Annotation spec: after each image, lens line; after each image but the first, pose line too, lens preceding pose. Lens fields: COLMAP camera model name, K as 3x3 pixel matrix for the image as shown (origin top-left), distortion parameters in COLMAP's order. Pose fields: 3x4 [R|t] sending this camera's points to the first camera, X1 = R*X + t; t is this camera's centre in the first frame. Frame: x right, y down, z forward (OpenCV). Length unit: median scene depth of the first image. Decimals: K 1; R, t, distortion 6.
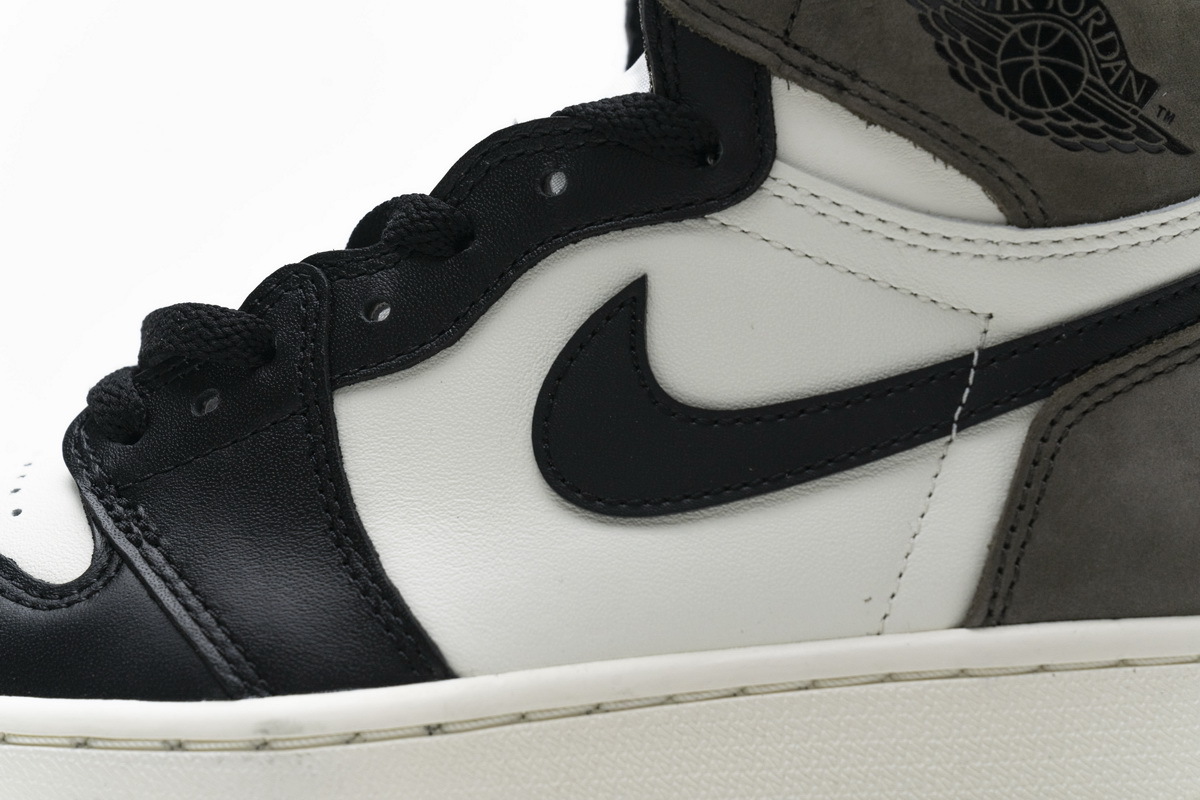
lens RADIAL K [[2383.5, 0, 600.0], [0, 2383.5, 400.0], [0, 0, 1]] dist [0.009777, -0.081203]
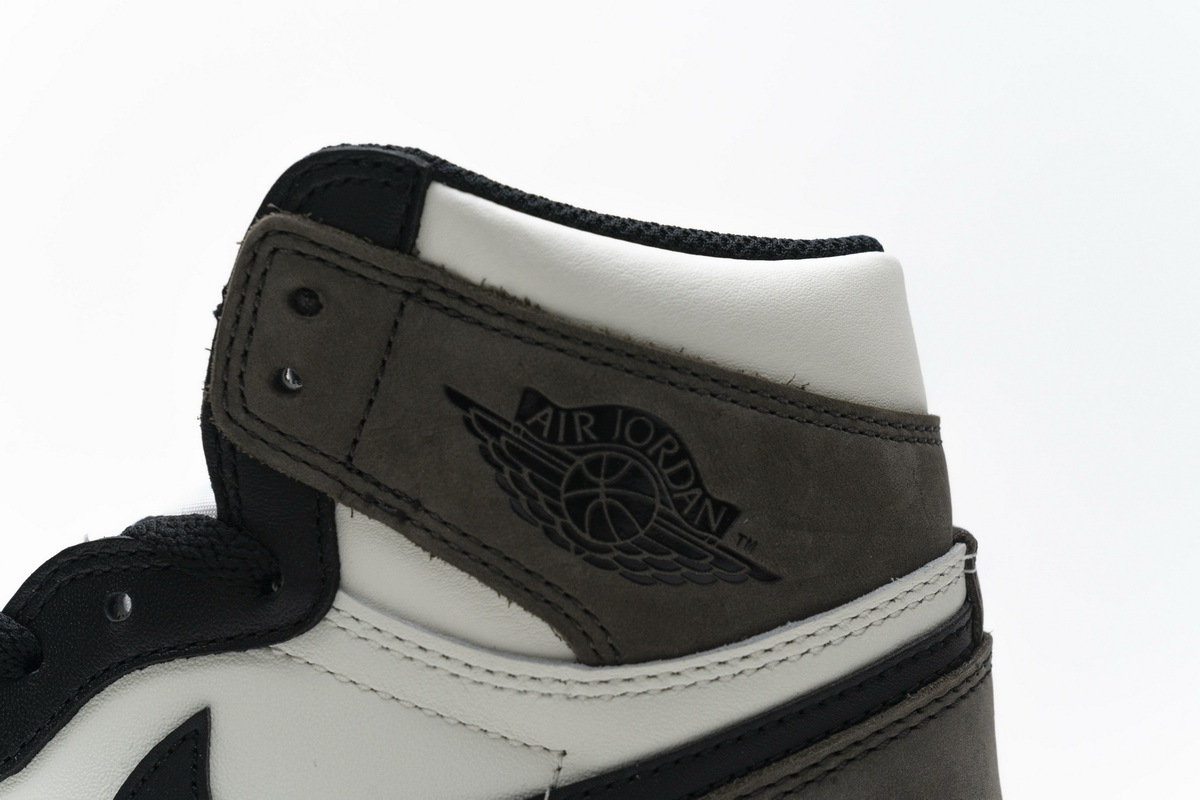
lens RADIAL K [[2383.5, 0, 600.0], [0, 2383.5, 400.0], [0, 0, 1]] dist [0.009777, -0.081203]
pose [[0.998739, -0.002234, -0.050153, 0.227672], [0.002725, 0.999949, 0.009729, -0.187021], [0.050129, -0.009853, 0.998694, 0.047764]]
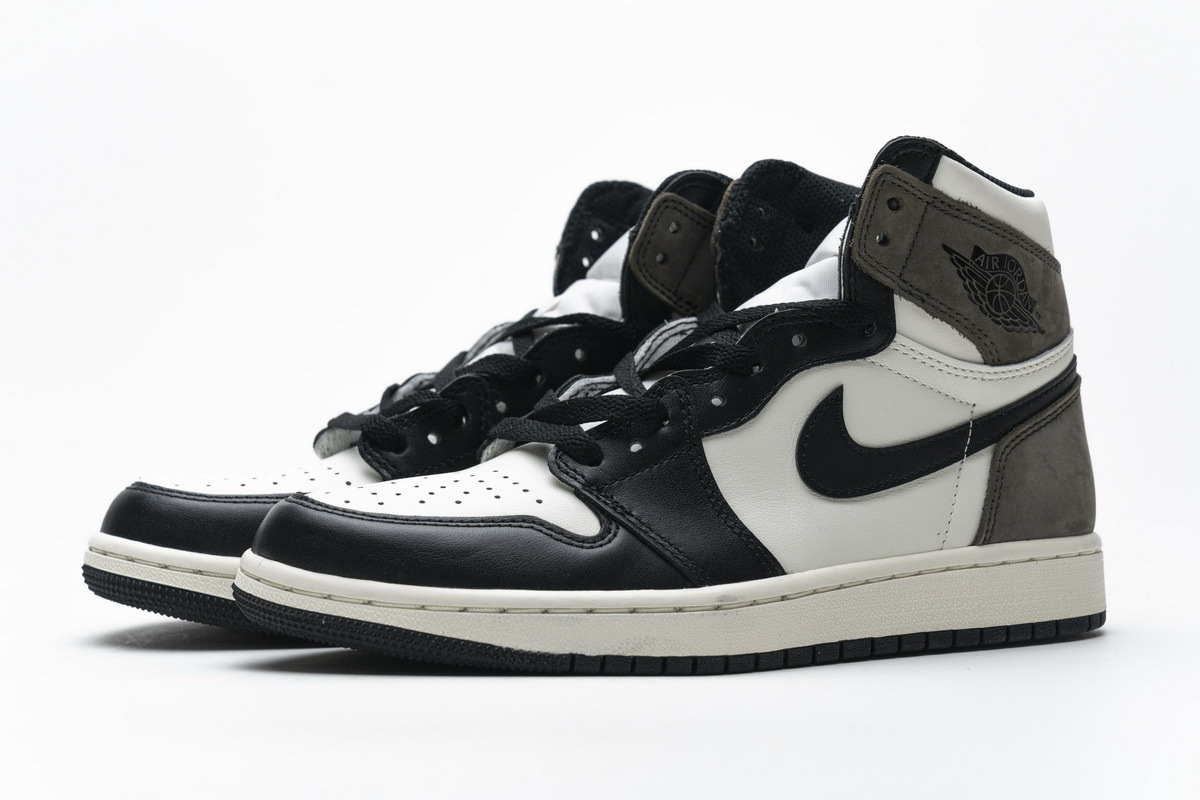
lens RADIAL K [[2383.5, 0, 600.0], [0, 2383.5, 400.0], [0, 0, 1]] dist [0.009777, -0.081203]
pose [[0.883772, 0.004775, 0.467894, -1.183385], [-0.004620, 0.999988, -0.001479, -0.035212], [-0.467896, -0.000854, 0.883783, -0.795122]]
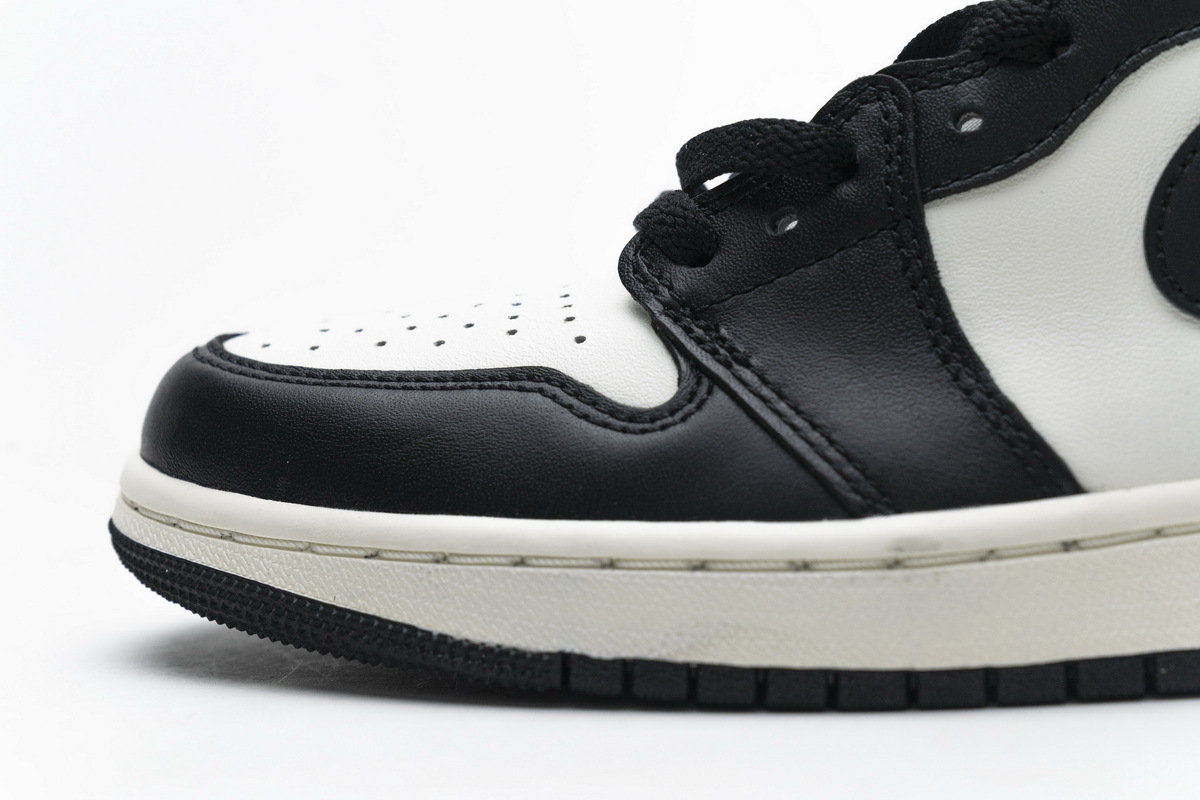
lens RADIAL K [[2383.5, 0, 600.0], [0, 2383.5, 400.0], [0, 0, 1]] dist [0.009777, -0.081203]
pose [[0.999823, -0.014442, -0.012044, -0.239373], [0.014729, 0.999601, 0.024086, 0.051527], [0.011691, -0.024259, 0.999637, 0.034626]]
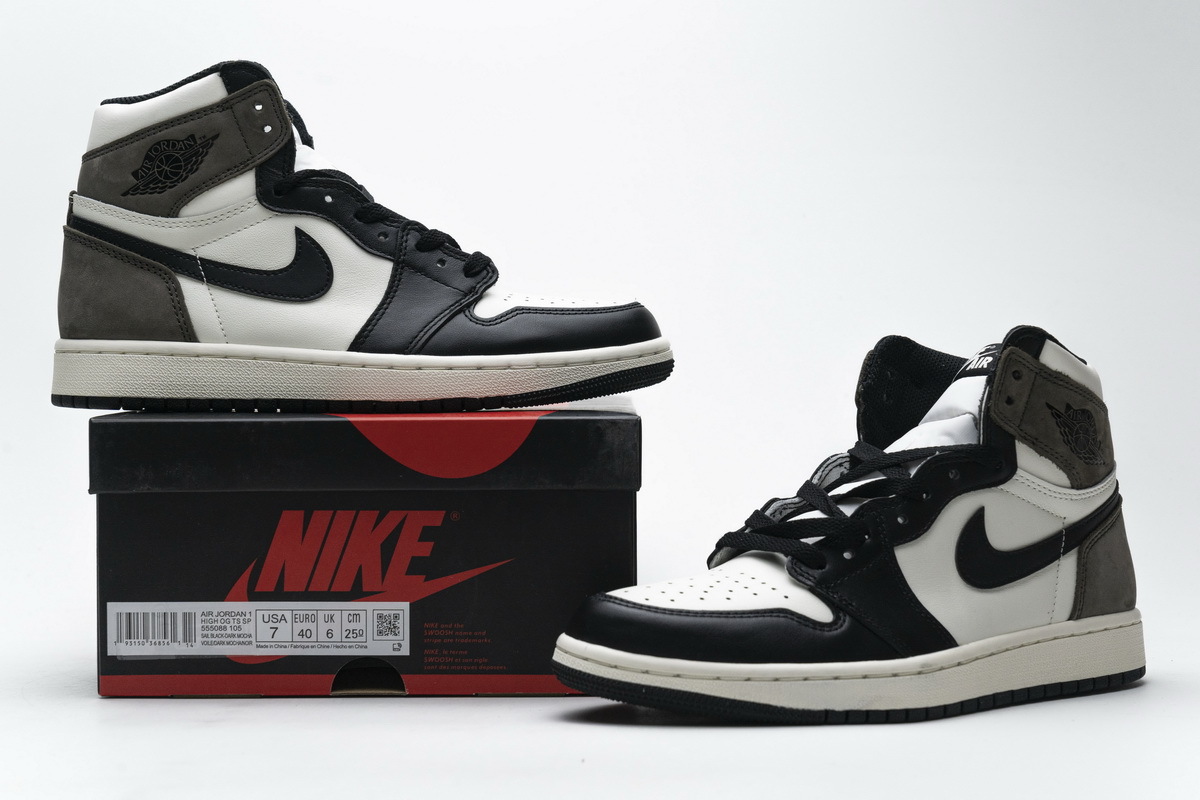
lens RADIAL K [[1993.4, 0, 600.0], [0, 1993.4, 400.0], [0, 0, 1]] dist [0.016779, 0.084581]
pose [[0.813632, 0.012643, 0.581243, -1.816781], [0.005266, 0.999562, -0.029113, -0.115637], [-0.581356, 0.026748, 0.813209, -0.739844]]
